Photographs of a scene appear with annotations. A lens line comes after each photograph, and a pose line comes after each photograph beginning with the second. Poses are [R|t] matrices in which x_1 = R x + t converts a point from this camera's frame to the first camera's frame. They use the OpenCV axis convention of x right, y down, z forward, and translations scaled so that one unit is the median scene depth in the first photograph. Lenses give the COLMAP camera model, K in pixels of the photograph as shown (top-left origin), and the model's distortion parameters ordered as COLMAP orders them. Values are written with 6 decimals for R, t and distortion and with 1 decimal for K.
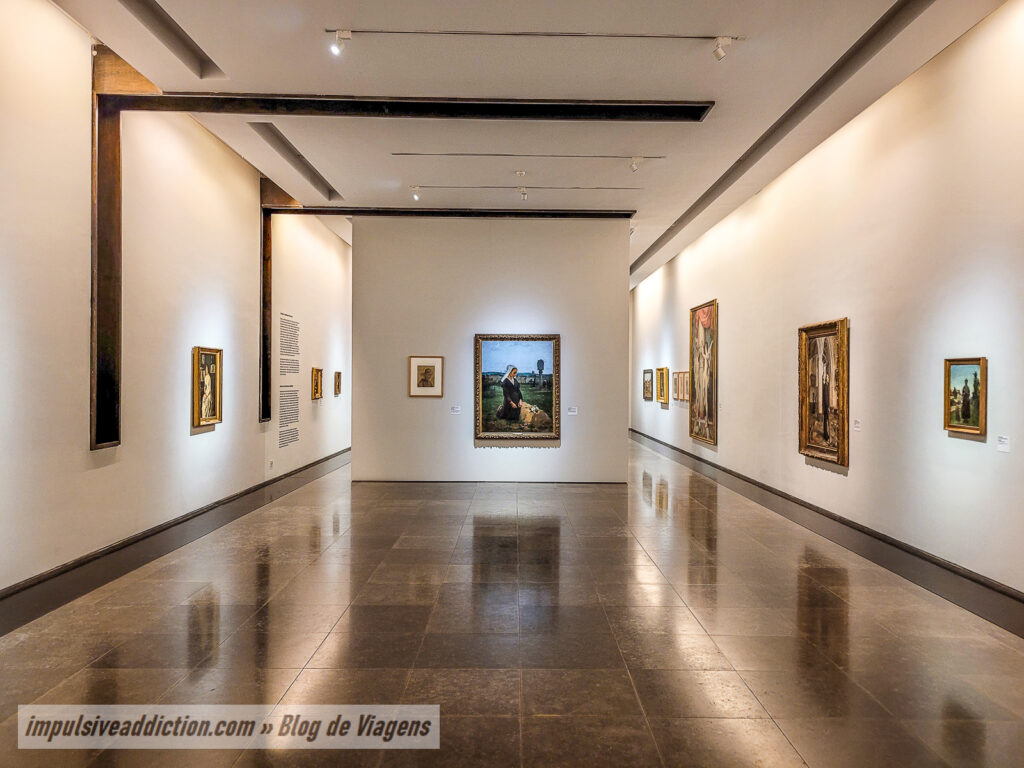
lens RADIAL K [[770.1, 0, 513.1], [0, 770.1, 382.3], [0, 0, 1]] dist [0.034051, 0.000975]
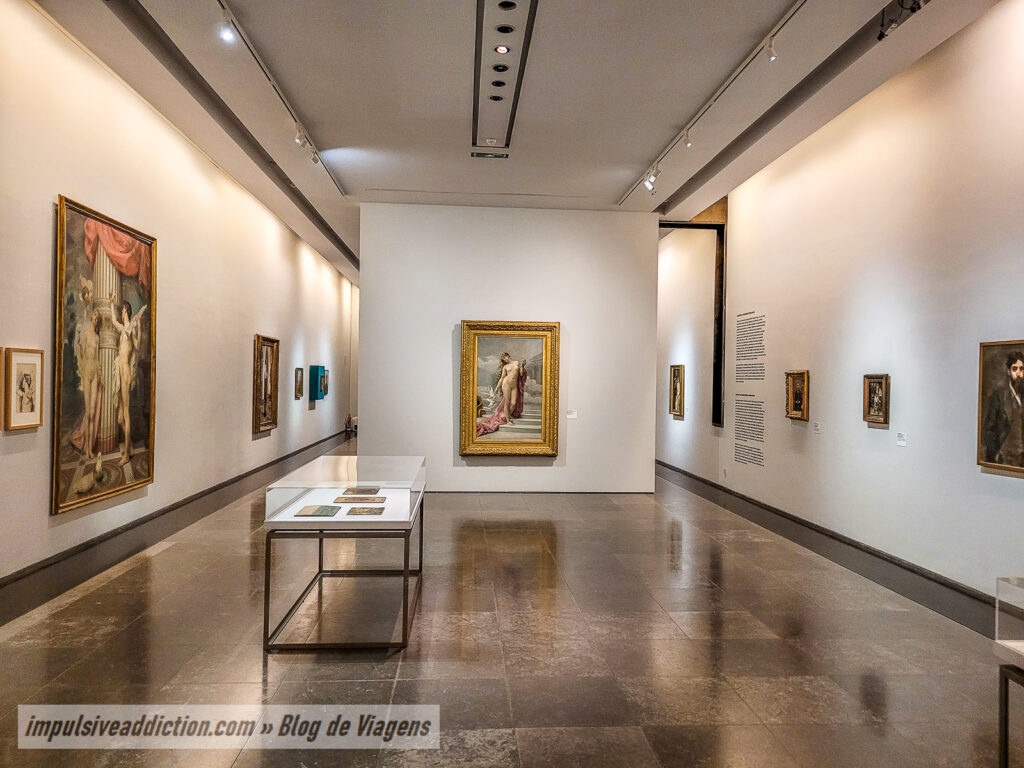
lens RADIAL K [[770.1, 0, 513.4], [0, 770.1, 382.6], [0, 0, 1]] dist [0.034051, 0.000975]
pose [[-0.997339, -0.023373, -0.069057, 0.026776], [-0.023800, 0.999702, 0.005373, -0.007118], [0.068911, 0.007002, -0.997598, 1.797376]]
